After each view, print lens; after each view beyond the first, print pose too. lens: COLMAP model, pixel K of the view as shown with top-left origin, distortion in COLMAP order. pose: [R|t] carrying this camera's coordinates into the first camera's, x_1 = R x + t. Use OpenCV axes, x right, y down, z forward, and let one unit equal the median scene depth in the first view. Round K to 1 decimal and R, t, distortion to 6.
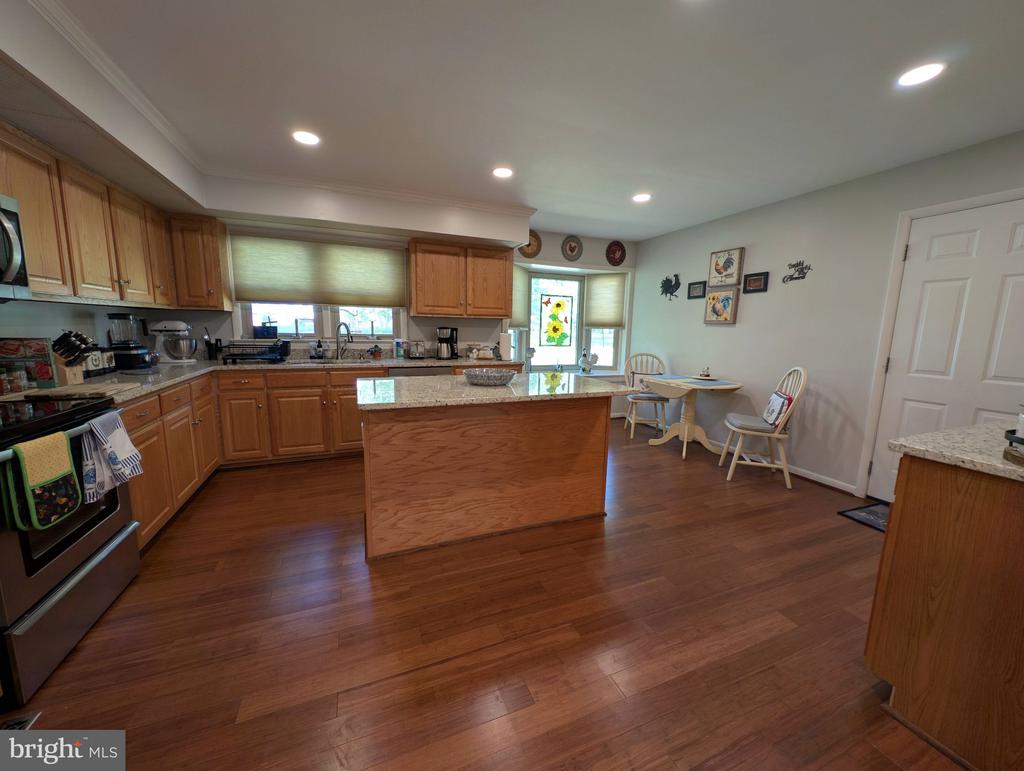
lens RADIAL K [[394.3, 0, 510.1], [0, 394.3, 392.1], [0, 0, 1]] dist [-0.005788, 0.000092]
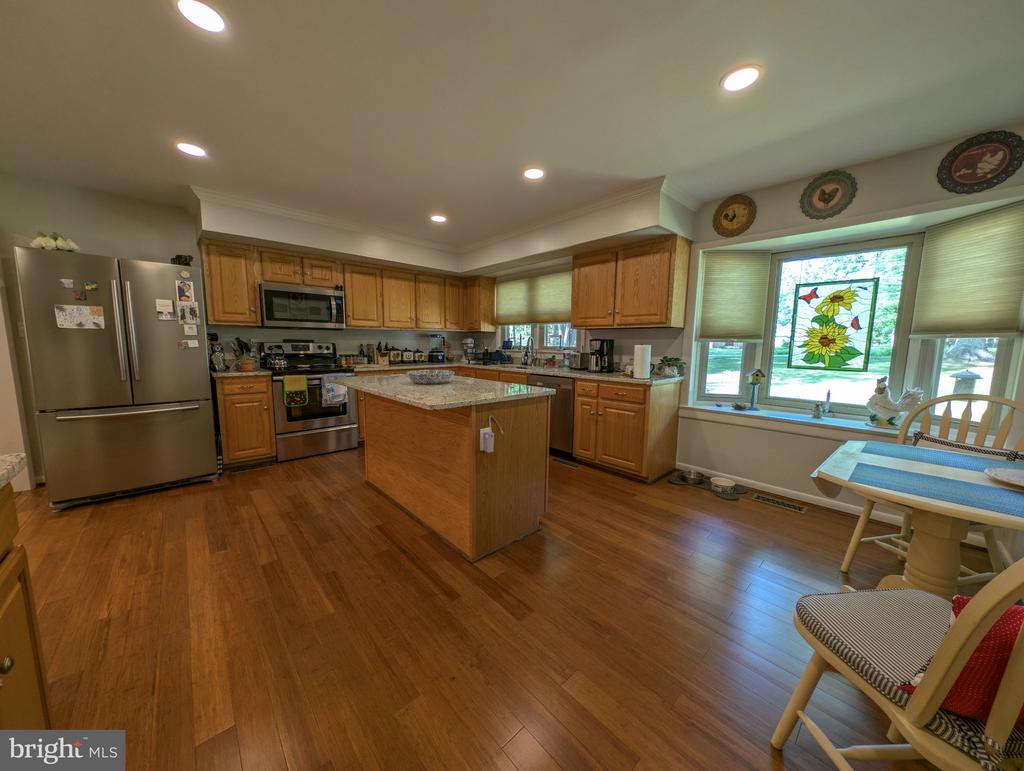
lens RADIAL K [[372.5, 0, 520.0], [0, 372.5, 390.6], [0, 0, 1]] dist [0.000775, -0.000246]
pose [[0.338383, 0.102824, -0.935374, 0.508359], [-0.157435, 0.986188, 0.051456, -0.046685], [0.927745, 0.129849, 0.349898, 0.421169]]
